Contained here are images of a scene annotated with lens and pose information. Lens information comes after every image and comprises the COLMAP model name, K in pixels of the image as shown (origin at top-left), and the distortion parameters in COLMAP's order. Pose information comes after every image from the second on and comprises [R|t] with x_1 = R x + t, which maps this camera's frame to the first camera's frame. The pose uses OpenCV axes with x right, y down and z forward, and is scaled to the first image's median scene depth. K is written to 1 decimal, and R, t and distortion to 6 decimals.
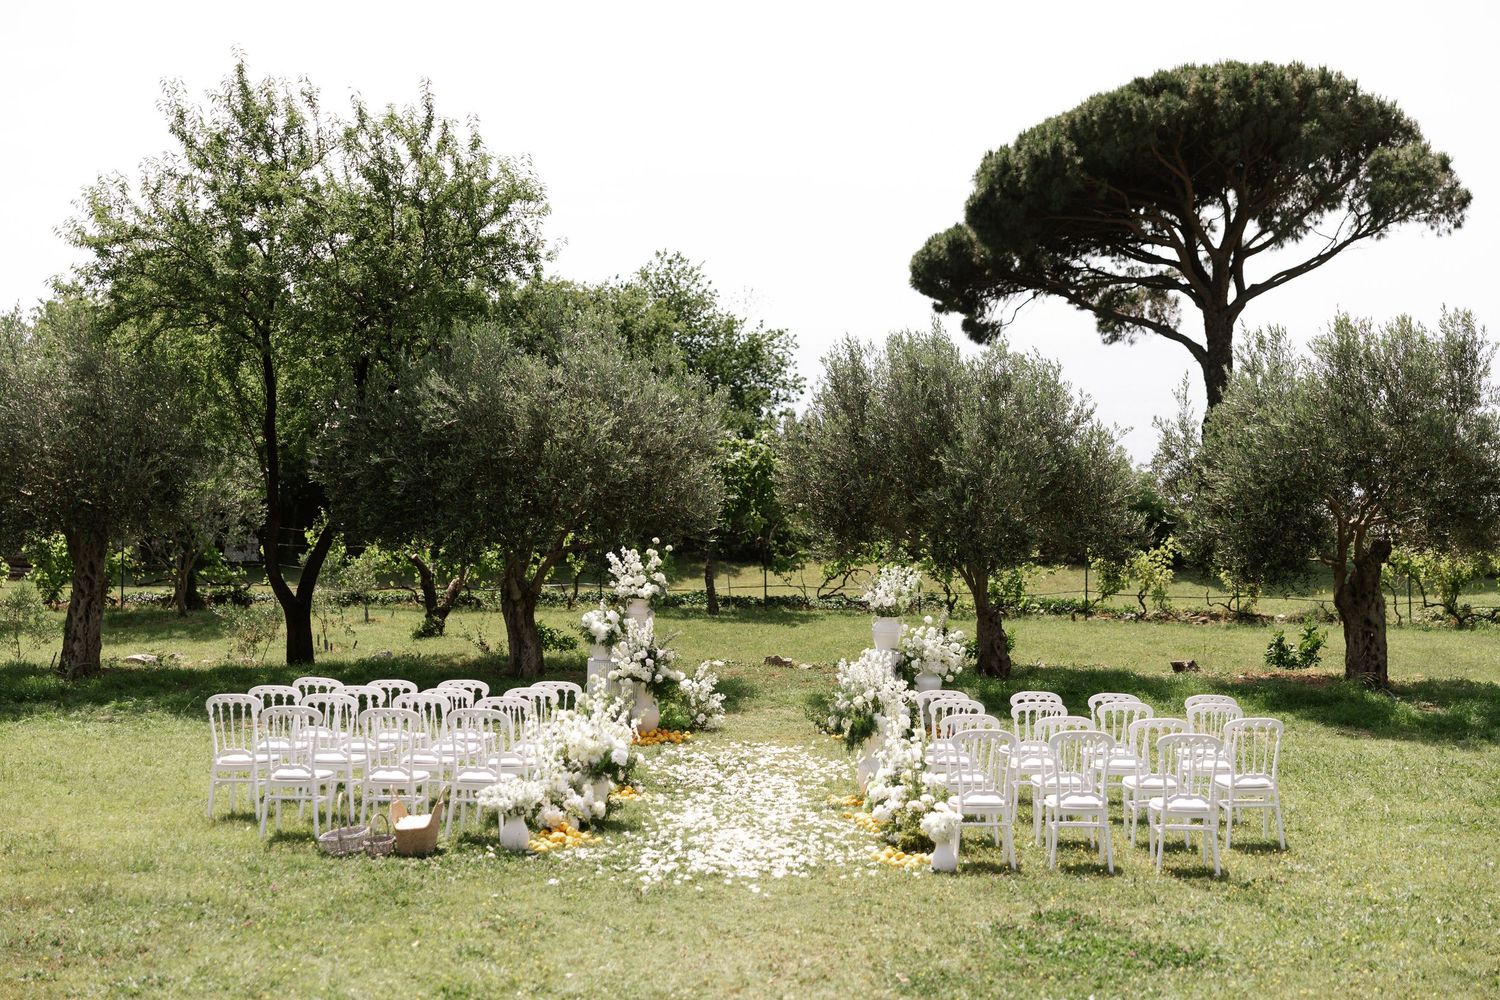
lens RADIAL K [[2213.8, 0, 745.1], [0, 2213.8, 498.3], [0, 0, 1]] dist [-0.001055, 0.000000]
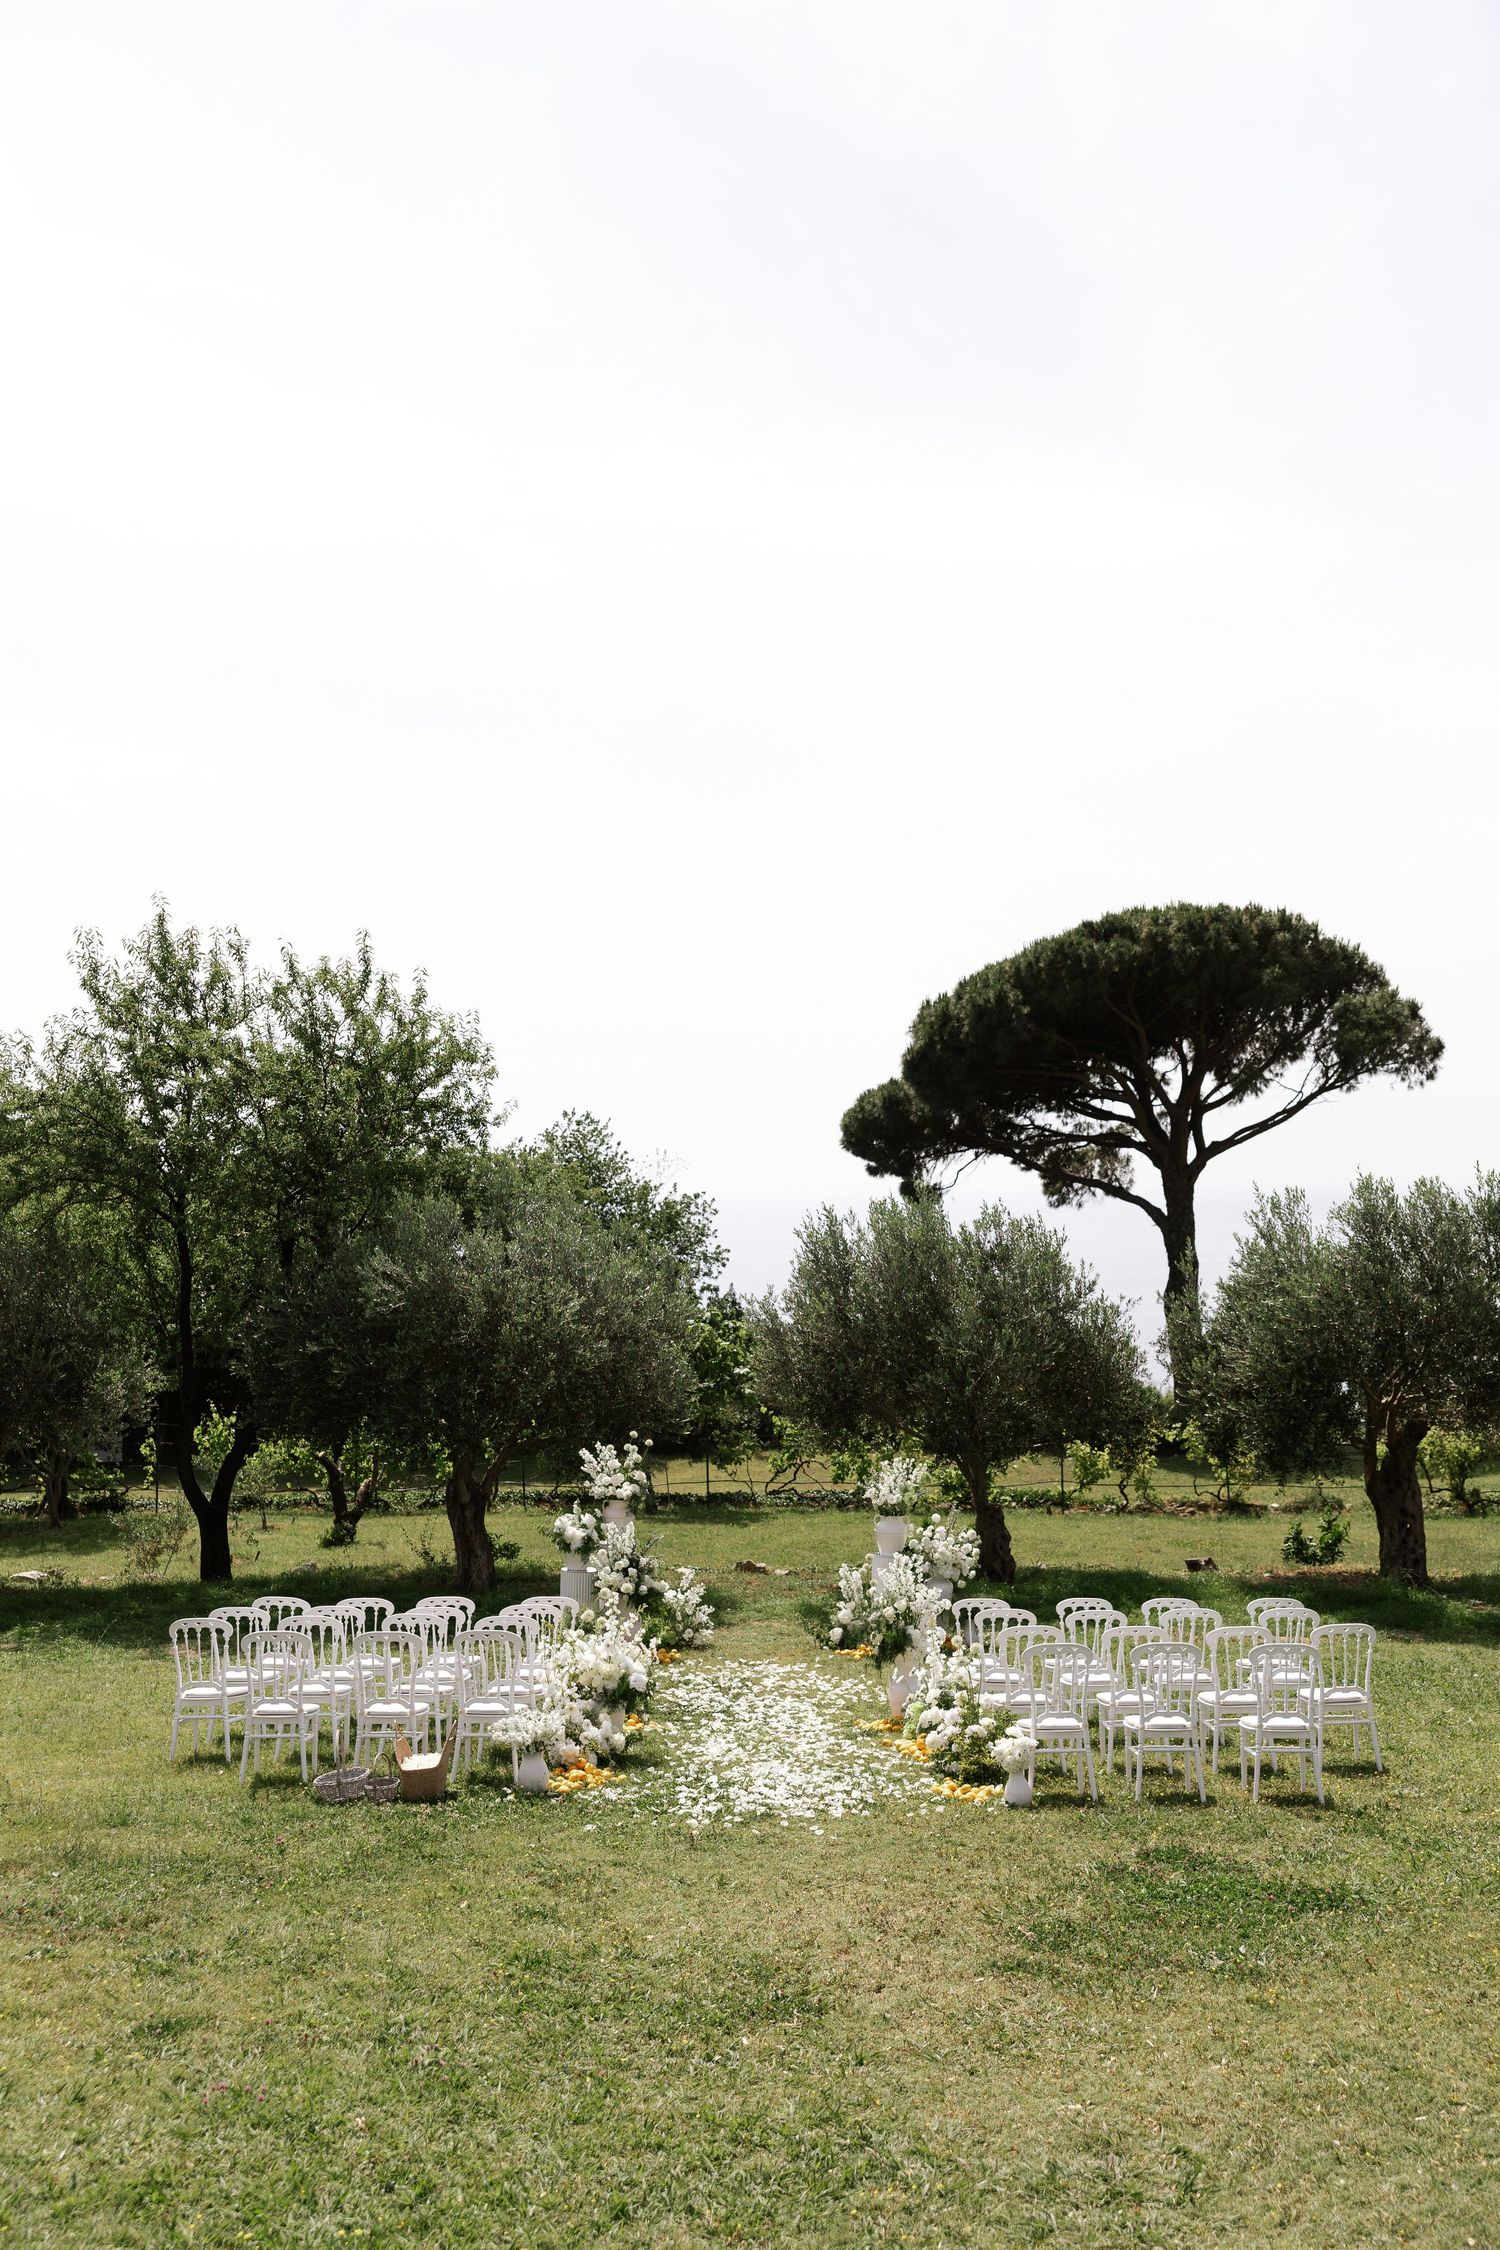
lens RADIAL K [[2438.6, 0, 743.6], [0, 2438.6, 1111.3], [0, 0, 1]] dist [-0.010108, 0.000000]
pose [[0.998773, -0.008769, 0.048747, -0.037067], [0.014056, 0.993922, -0.109184, -0.002285], [-0.047493, 0.109735, 0.992826, -0.000994]]
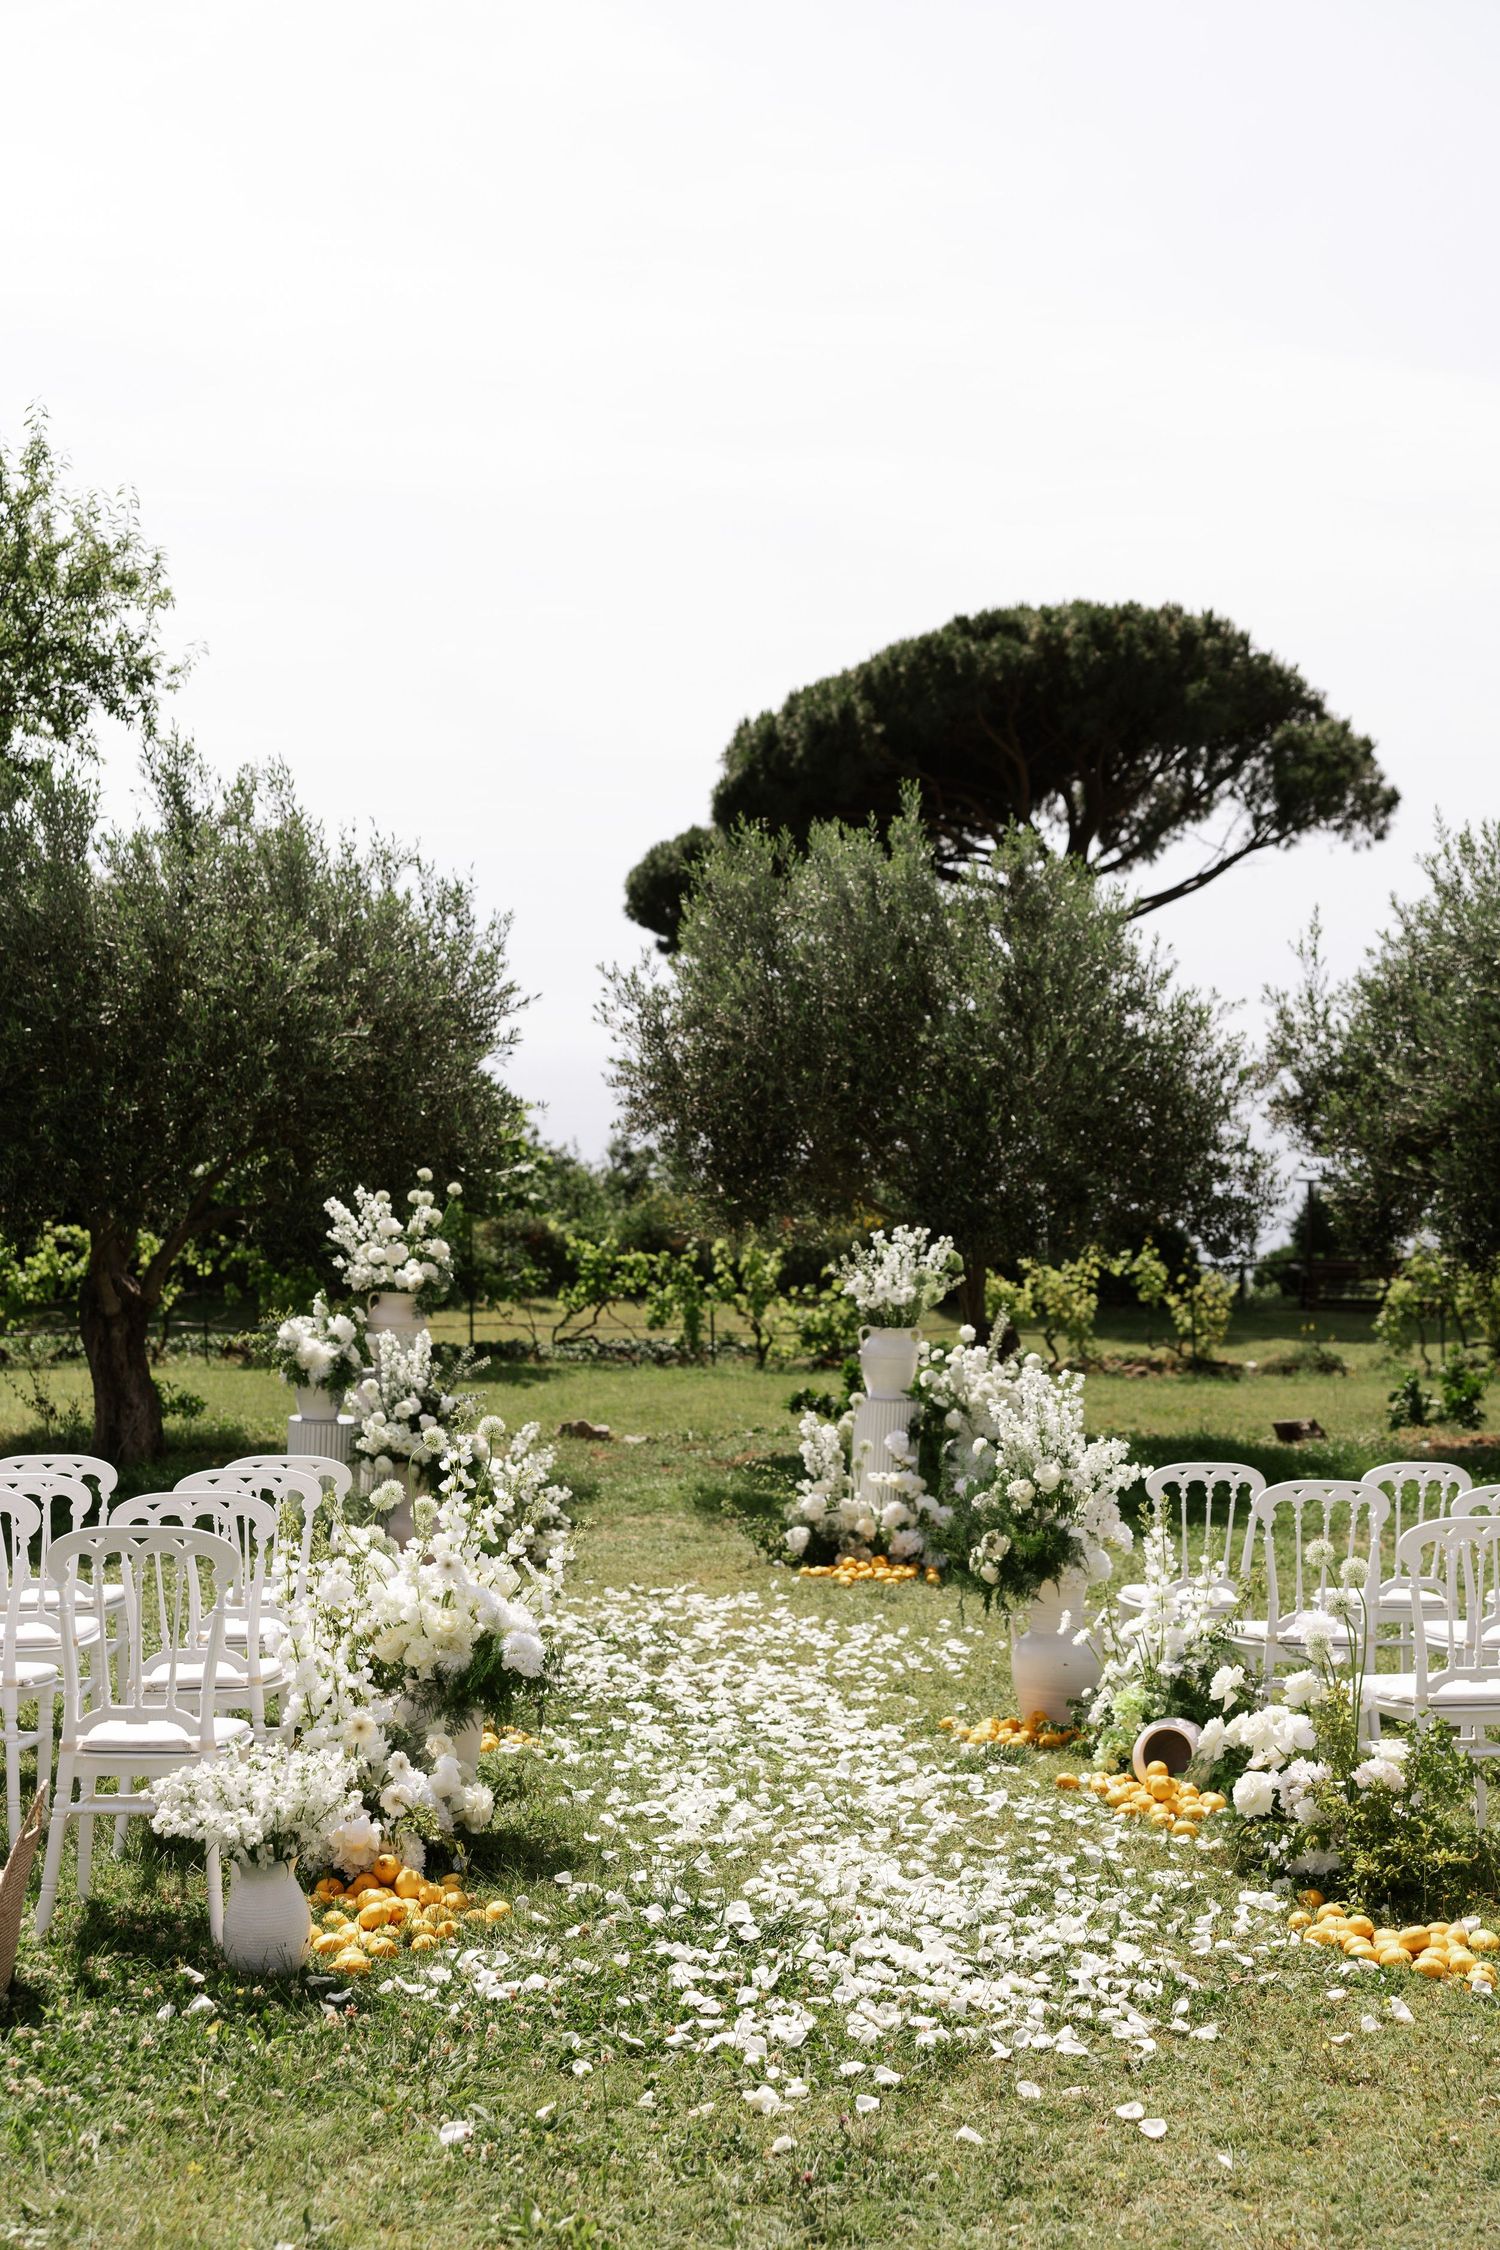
lens RADIAL K [[2738.0, 0, 757.7], [0, 2738.0, 1131.0], [0, 0, 1]] dist [0.025447, 0.000000]
pose [[0.987300, 0.003648, 0.158828, -0.055437], [0.003620, 0.998960, -0.045448, 0.032211], [-0.158828, 0.045446, 0.986260, 0.338025]]
